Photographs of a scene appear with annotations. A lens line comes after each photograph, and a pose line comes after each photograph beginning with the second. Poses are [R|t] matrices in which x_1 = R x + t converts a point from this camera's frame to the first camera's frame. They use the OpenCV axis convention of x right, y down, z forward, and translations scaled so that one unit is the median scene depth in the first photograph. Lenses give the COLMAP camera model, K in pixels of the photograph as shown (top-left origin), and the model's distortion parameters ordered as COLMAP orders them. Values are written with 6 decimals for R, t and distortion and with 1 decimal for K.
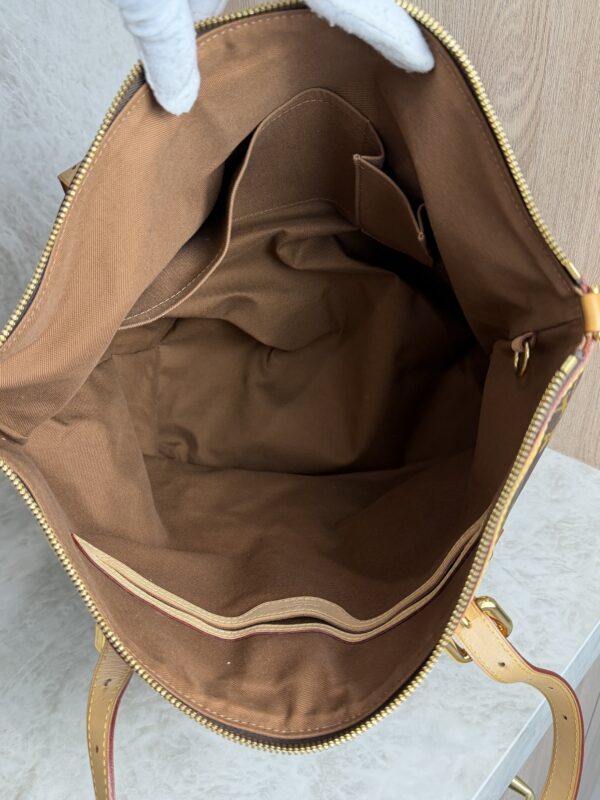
lens RADIAL K [[705.3, 0, 299.0], [0, 705.3, 403.2], [0, 0, 1]] dist [-0.035931, 0.005783]
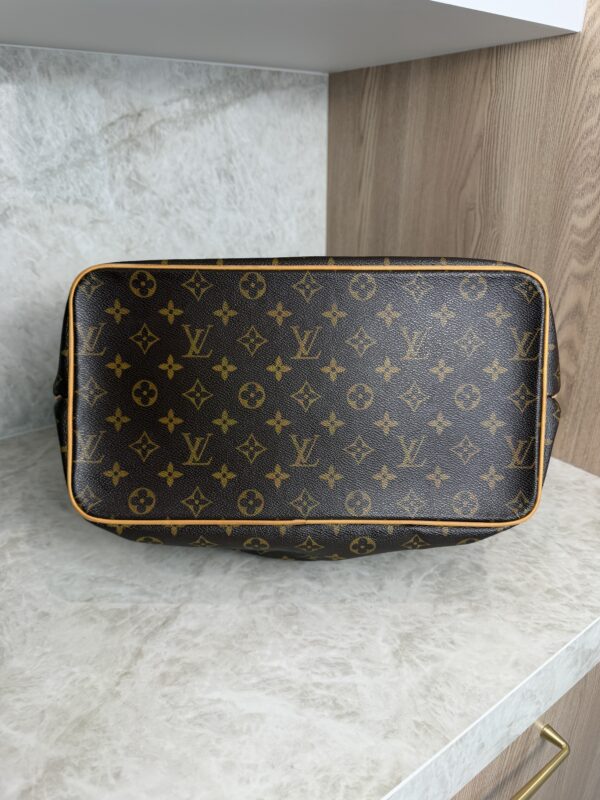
lens RADIAL K [[575.2, 0, 305.8], [0, 575.2, 406.4], [0, 0, 1]] dist [-0.028941, -0.004243]
pose [[0.983290, 0.130332, -0.127099, -0.057737], [-0.153274, 0.969405, -0.191729, 0.317584], [0.098222, 0.208006, 0.973183, -0.096232]]
